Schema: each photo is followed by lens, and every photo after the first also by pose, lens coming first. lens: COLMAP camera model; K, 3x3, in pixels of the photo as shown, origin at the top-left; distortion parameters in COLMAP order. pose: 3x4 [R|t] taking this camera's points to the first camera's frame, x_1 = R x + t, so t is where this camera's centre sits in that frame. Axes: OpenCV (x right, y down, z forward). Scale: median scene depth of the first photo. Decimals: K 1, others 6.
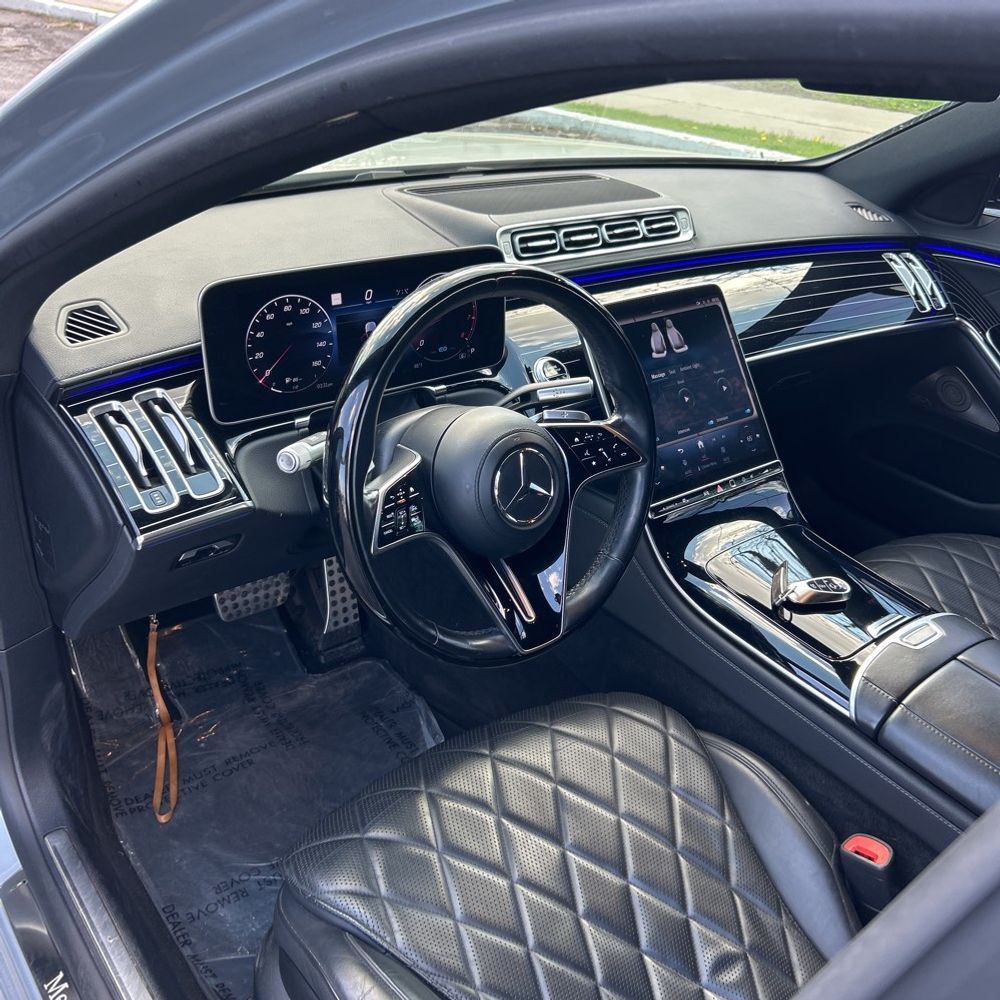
lens RADIAL K [[1028.8, 0, 502.4], [0, 1028.8, 505.7], [0, 0, 1]] dist [0.060743, -0.071758]
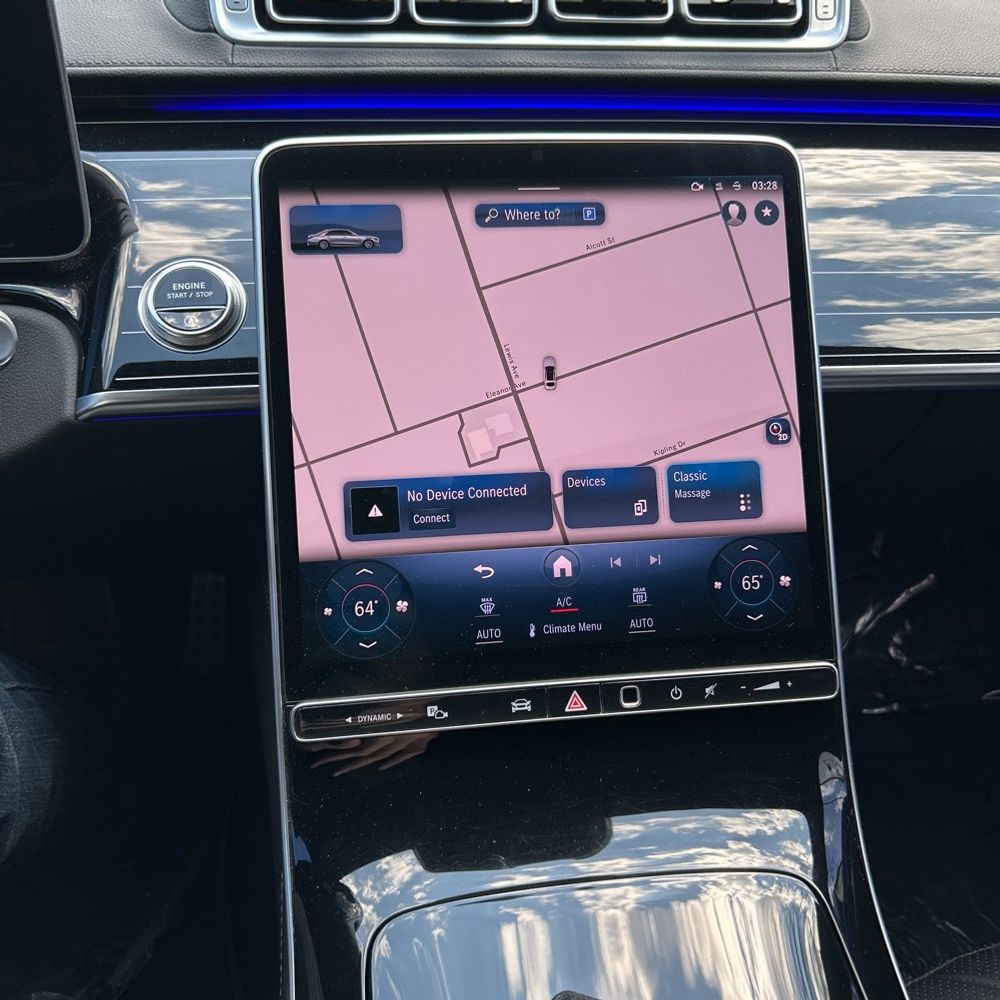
lens RADIAL K [[1012.9, 0, 500.0], [0, 1012.9, 500.0], [0, 0, 1]] dist [0.148434, -0.282617]
pose [[0.862404, 0.235327, -0.448196, 0.324219], [-0.216314, 0.971787, 0.094017, -0.109969], [0.457676, 0.015871, 0.888978, 0.662237]]
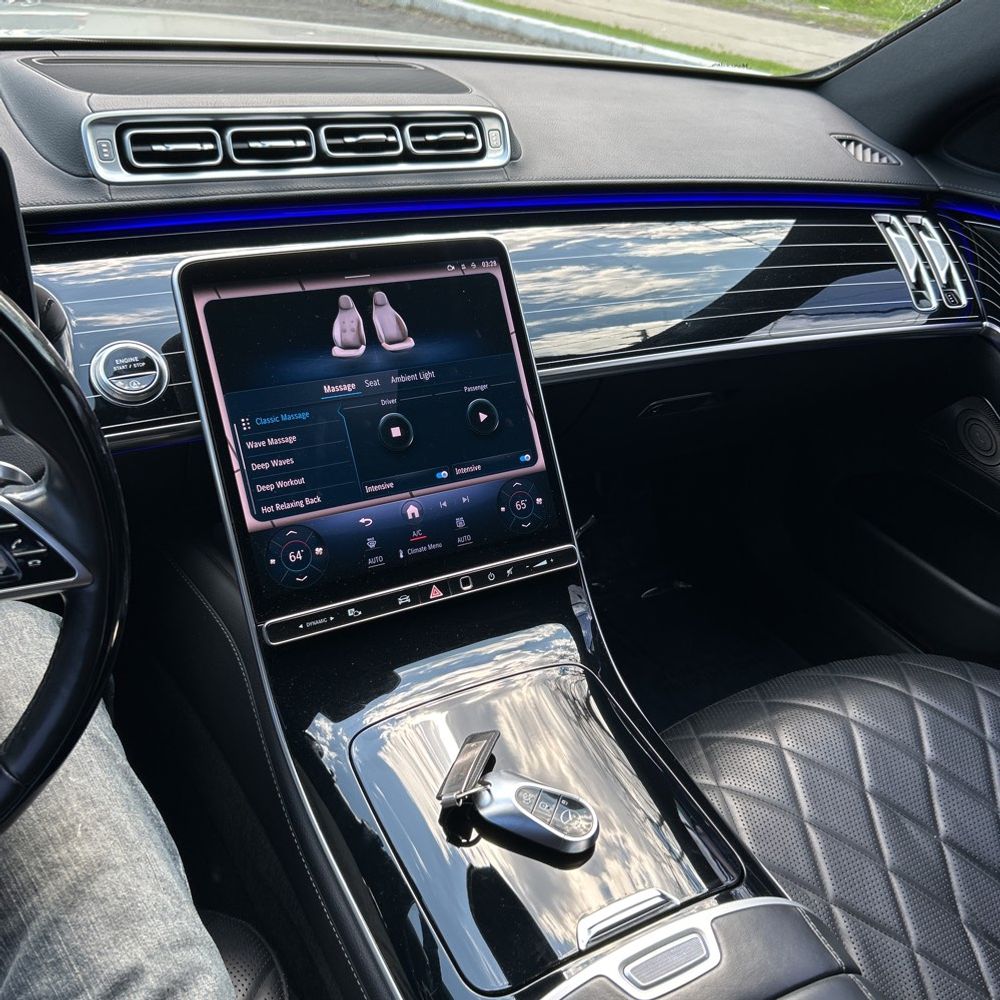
lens RADIAL K [[1028.8, 0, 502.4], [0, 1028.8, 505.7], [0, 0, 1]] dist [0.060743, -0.071758]
pose [[0.986998, 0.090508, -0.132827, 0.314499], [-0.086499, 0.995614, 0.035659, -0.086742], [0.135472, -0.023706, 0.990498, 0.429062]]
